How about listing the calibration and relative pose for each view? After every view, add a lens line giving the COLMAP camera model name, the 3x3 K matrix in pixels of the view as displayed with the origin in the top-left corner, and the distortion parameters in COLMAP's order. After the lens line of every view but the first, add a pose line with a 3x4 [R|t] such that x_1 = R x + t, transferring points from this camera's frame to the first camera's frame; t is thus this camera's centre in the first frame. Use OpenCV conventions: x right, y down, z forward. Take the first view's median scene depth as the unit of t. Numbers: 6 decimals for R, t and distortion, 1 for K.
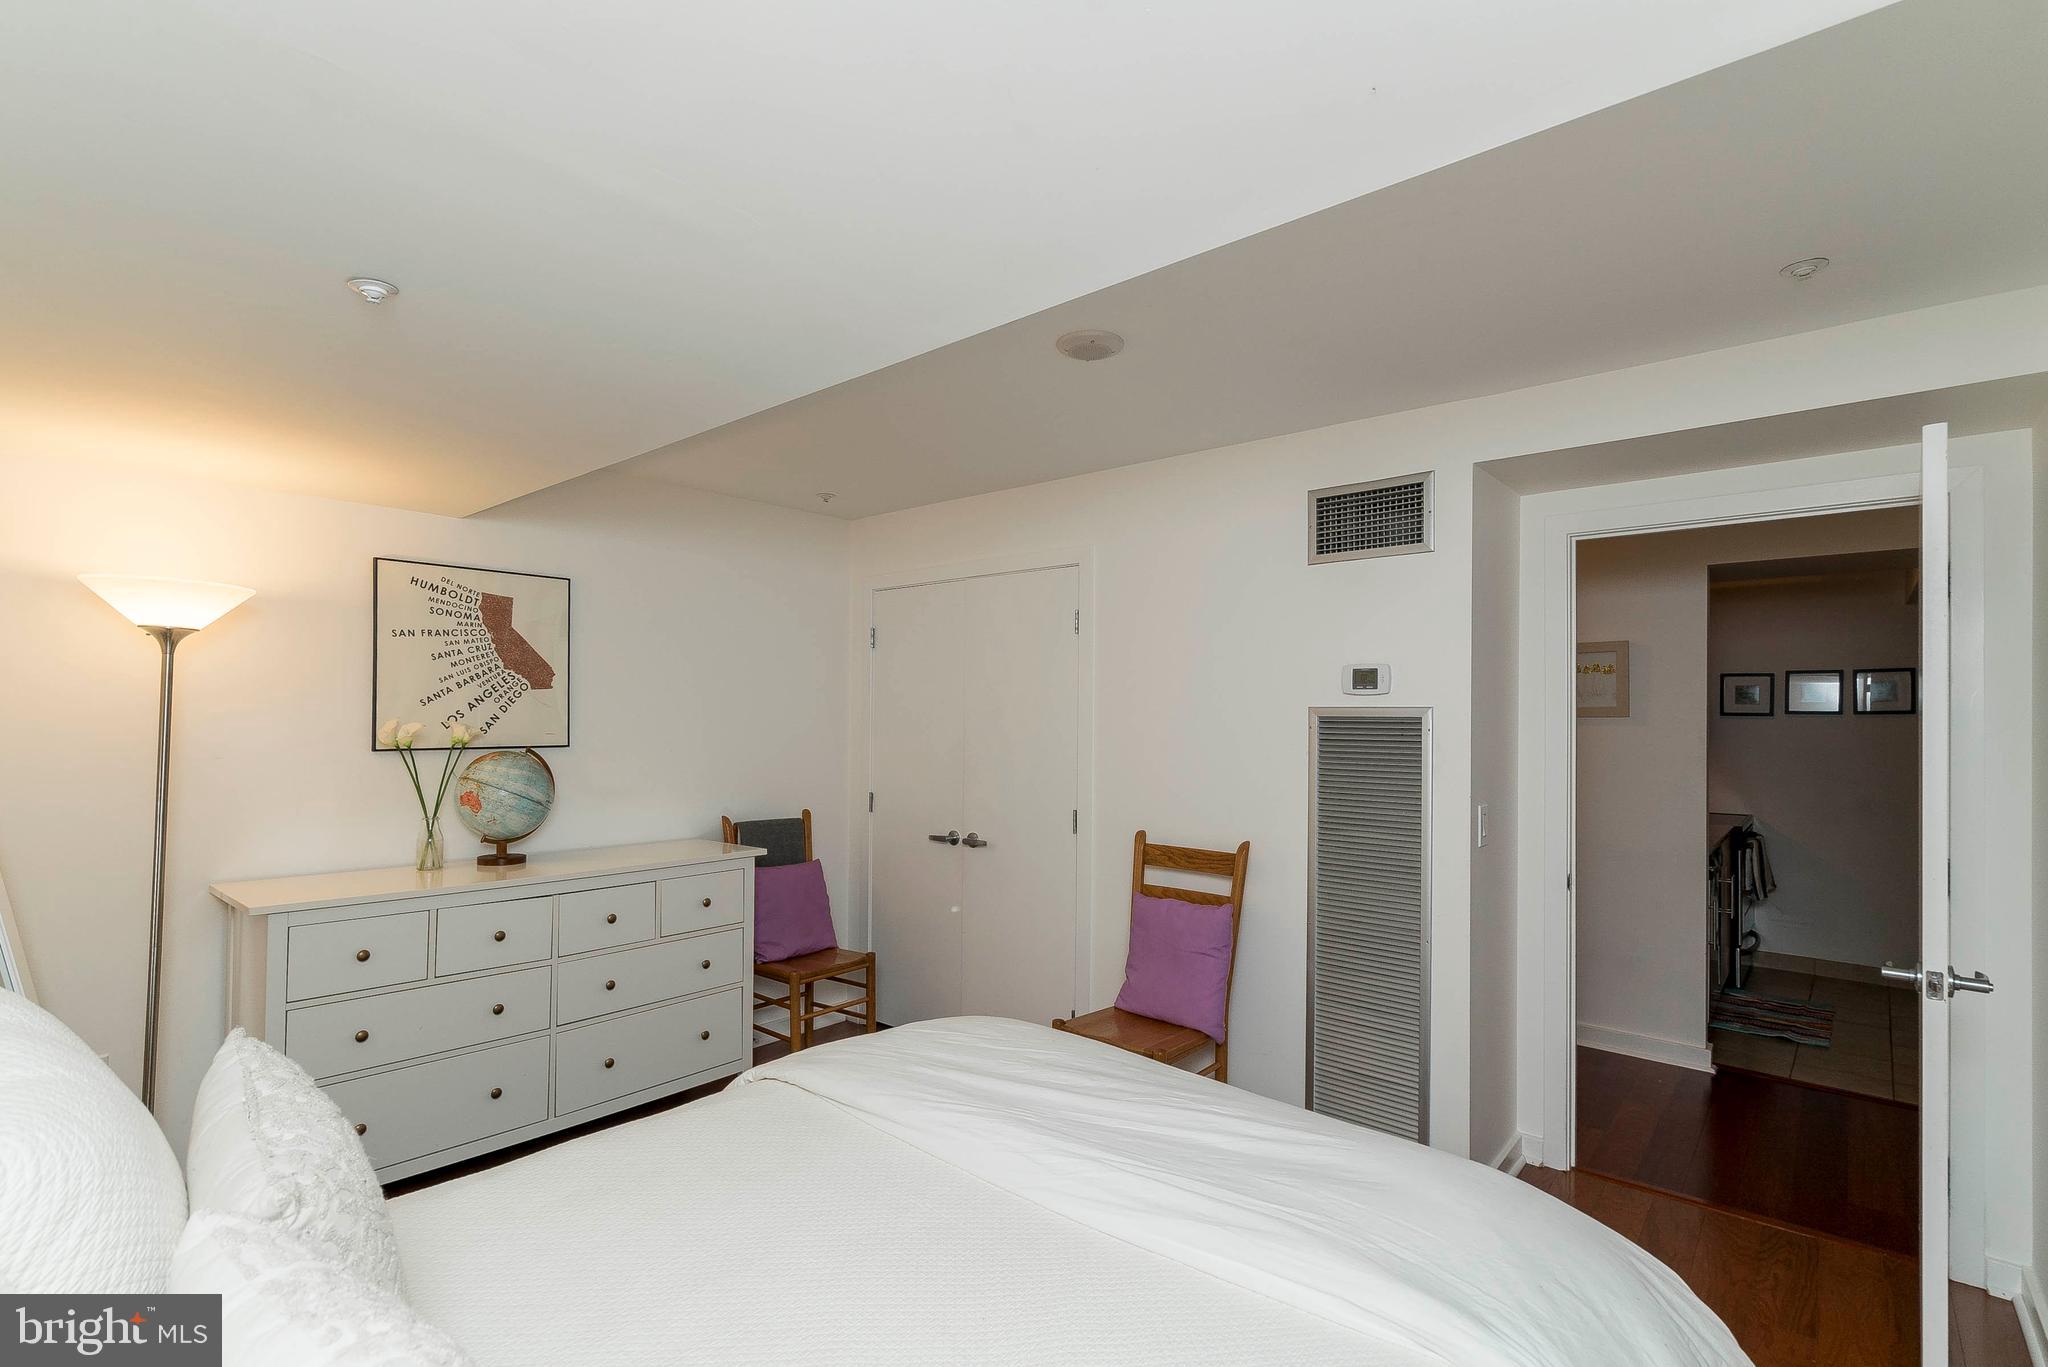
lens RADIAL K [[935.7, 0, 1016.1], [0, 935.7, 708.2], [0, 0, 1]] dist [-0.027503, 0.025940]
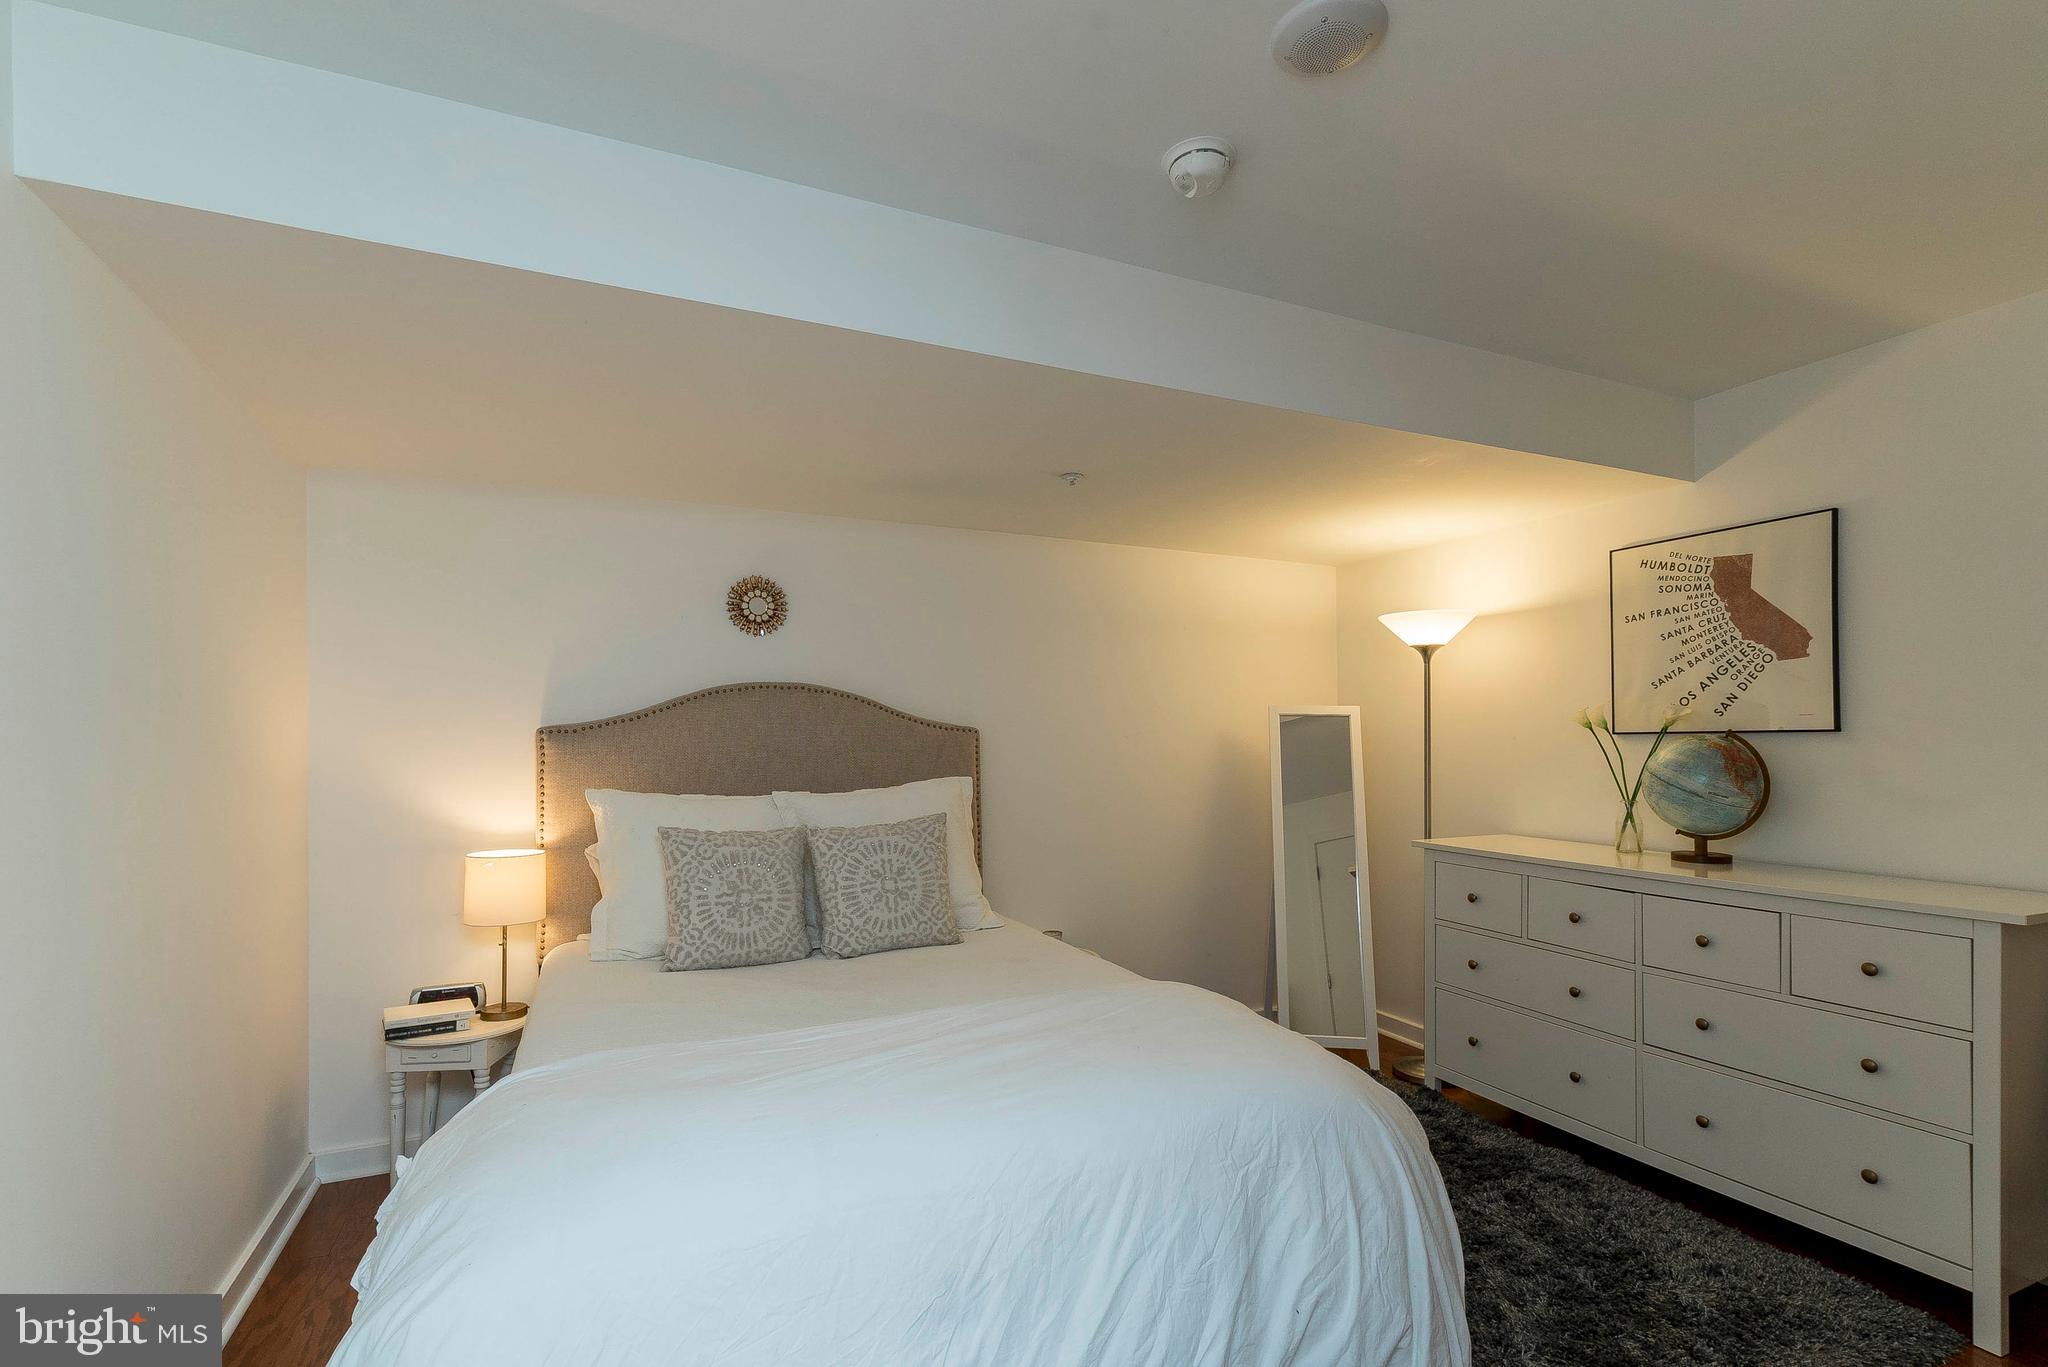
lens RADIAL K [[937.0, 0, 1024.9], [0, 937.0, 748.6], [0, 0, 1]] dist [-0.027404, 0.025340]
pose [[-0.395488, 0.010825, -0.918407, 0.516085], [0.020062, 0.999794, 0.003145, 0.043475], [0.918252, -0.017182, -0.395624, 0.757282]]
